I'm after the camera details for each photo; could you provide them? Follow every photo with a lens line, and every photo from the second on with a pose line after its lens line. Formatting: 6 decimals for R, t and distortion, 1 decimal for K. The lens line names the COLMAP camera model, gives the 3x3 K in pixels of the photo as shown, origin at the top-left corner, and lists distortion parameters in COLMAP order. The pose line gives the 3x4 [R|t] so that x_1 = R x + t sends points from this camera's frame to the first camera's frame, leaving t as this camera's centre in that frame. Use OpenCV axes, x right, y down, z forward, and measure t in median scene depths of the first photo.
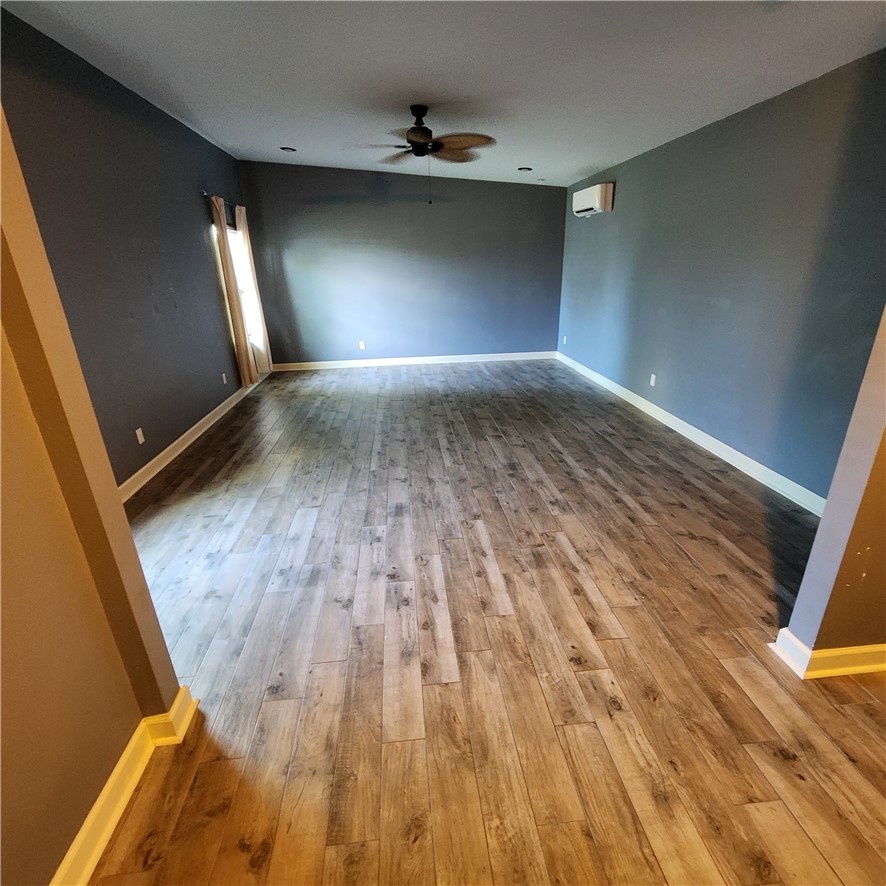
lens RADIAL K [[486.9, 0, 444.3], [0, 486.9, 459.0], [0, 0, 1]] dist [0.001792, -0.001832]
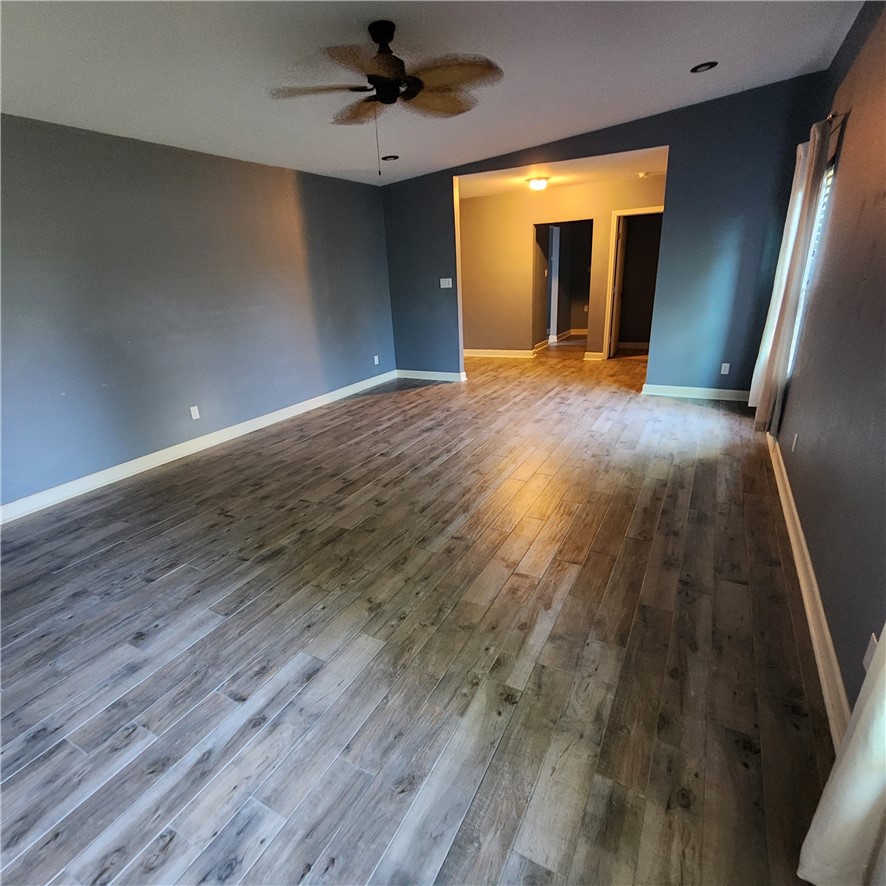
lens RADIAL K [[486.9, 0, 444.3], [0, 486.9, 459.0], [0, 0, 1]] dist [0.001792, -0.001832]
pose [[-0.831588, -0.144653, 0.536224, -0.568133], [0.267771, 0.741439, 0.615278, -0.681390], [-0.486580, 0.655243, -0.577838, 1.753695]]
